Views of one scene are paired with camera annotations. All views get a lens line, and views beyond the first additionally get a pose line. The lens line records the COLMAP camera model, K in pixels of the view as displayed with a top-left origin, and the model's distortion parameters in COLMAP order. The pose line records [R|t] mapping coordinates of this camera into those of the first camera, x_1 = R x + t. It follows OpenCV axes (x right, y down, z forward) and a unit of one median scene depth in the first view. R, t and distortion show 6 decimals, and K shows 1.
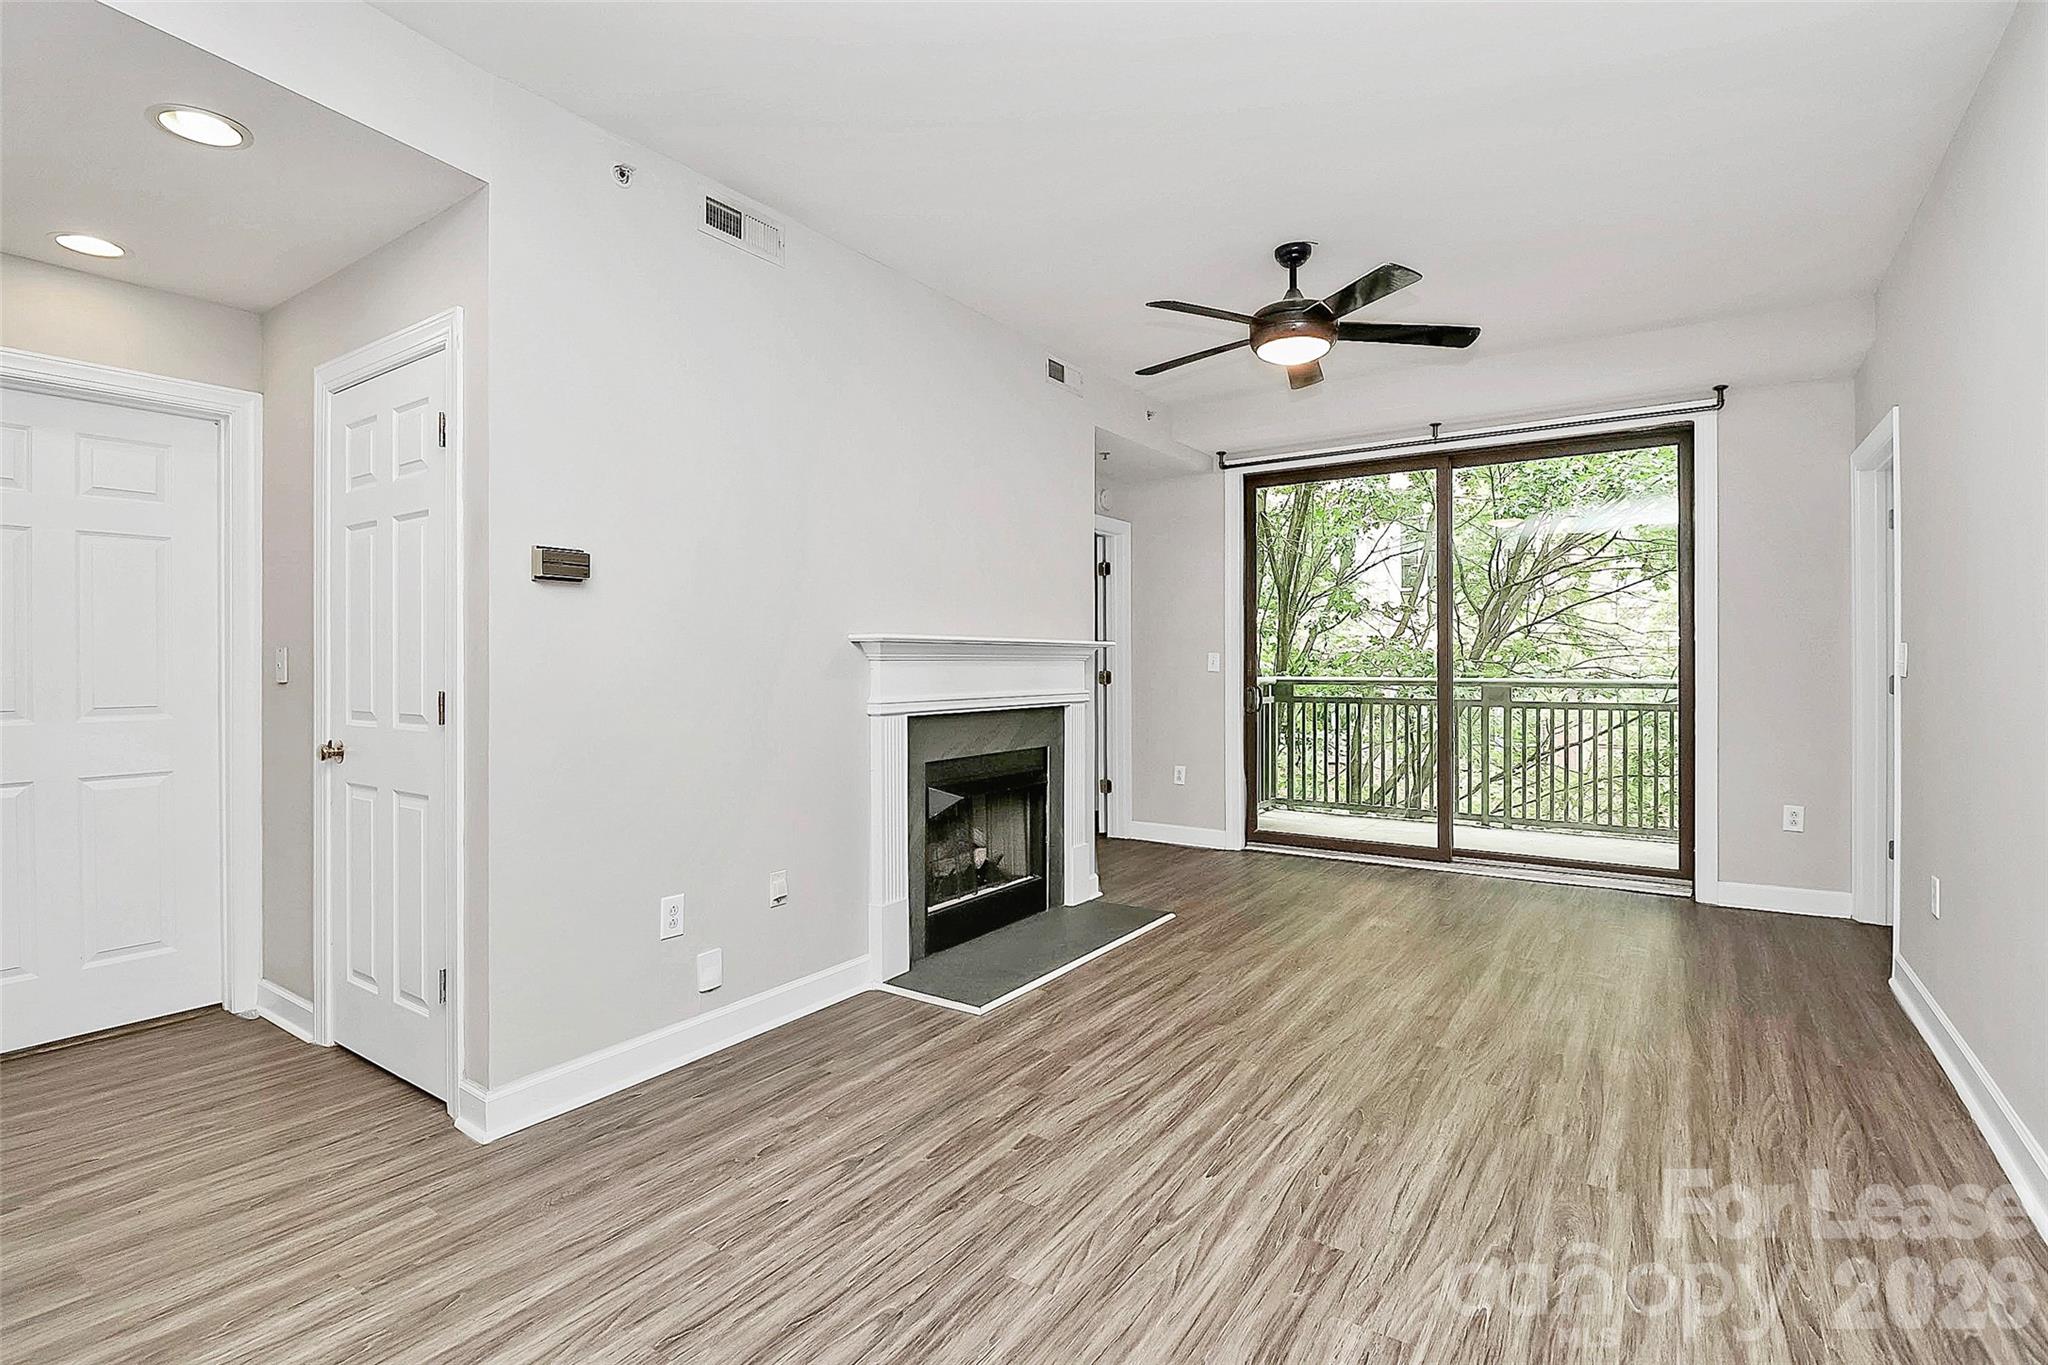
lens RADIAL K [[958.2, 0, 1006.2], [0, 958.2, 660.2], [0, 0, 1]] dist [-0.000704, -0.012674]
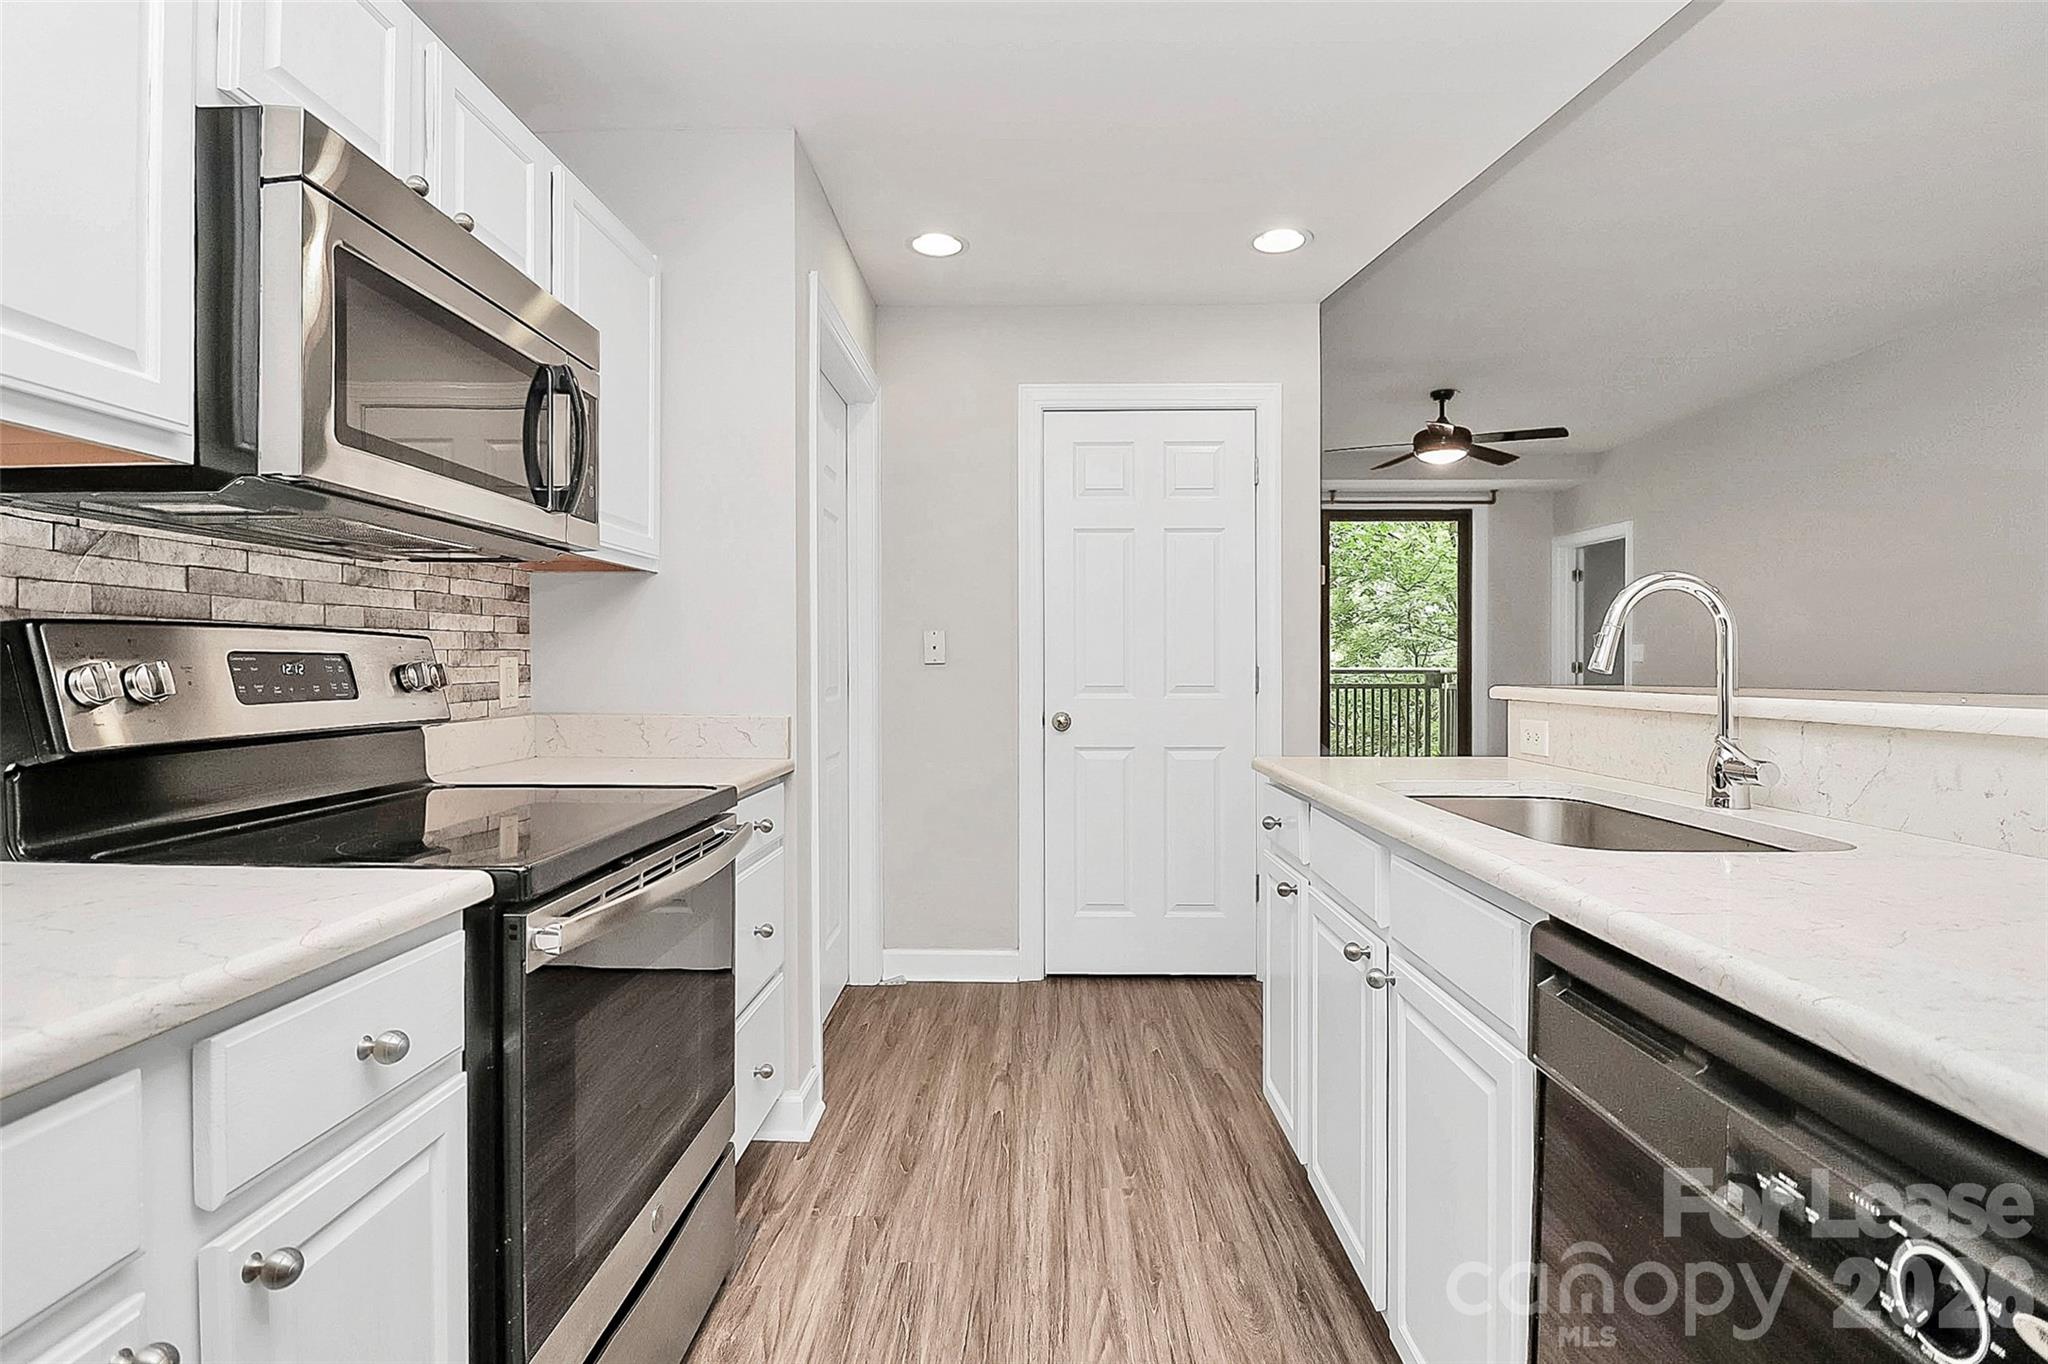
lens RADIAL K [[980.9, 0, 1003.3], [0, 980.9, 672.8], [0, 0, 1]] dist [0.001913, -0.000107]
pose [[0.840334, -0.001908, 0.542065, -1.239031], [-0.006218, 0.999894, 0.013159, 0.017745], [-0.542033, -0.014428, 0.840233, 0.031665]]
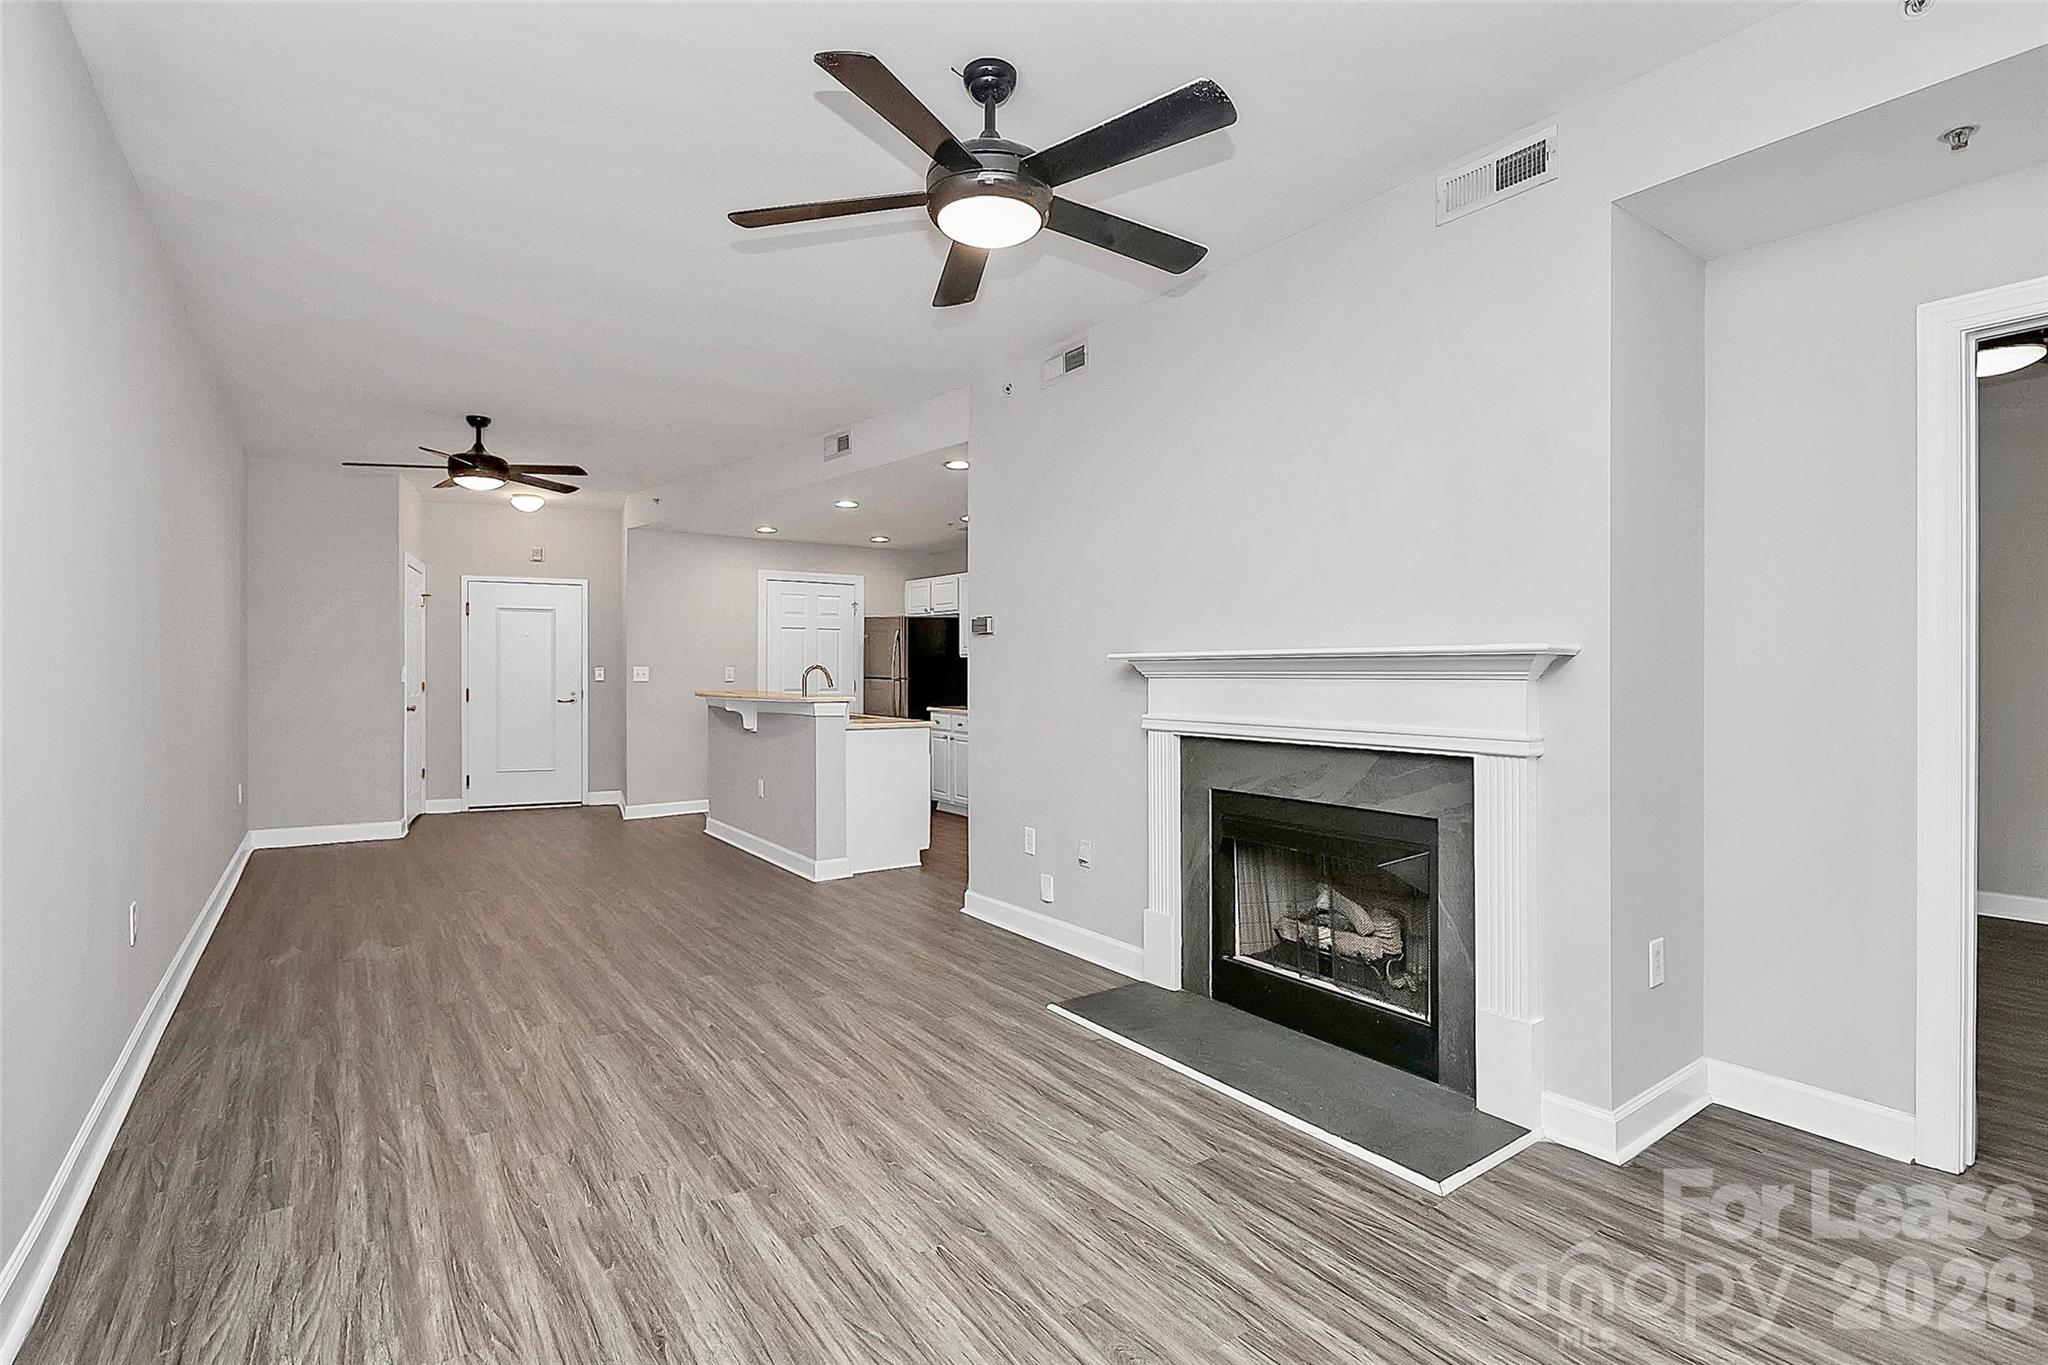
lens RADIAL K [[971.4, 0, 1048.7], [0, 971.4, 677.0], [0, 0, 1]] dist [0.000899, -0.010489]
pose [[-0.321930, 0.007175, -0.946736, 0.987326], [0.005094, 0.999970, 0.005847, -0.008913], [0.946750, -0.002940, -0.321956, 1.329704]]
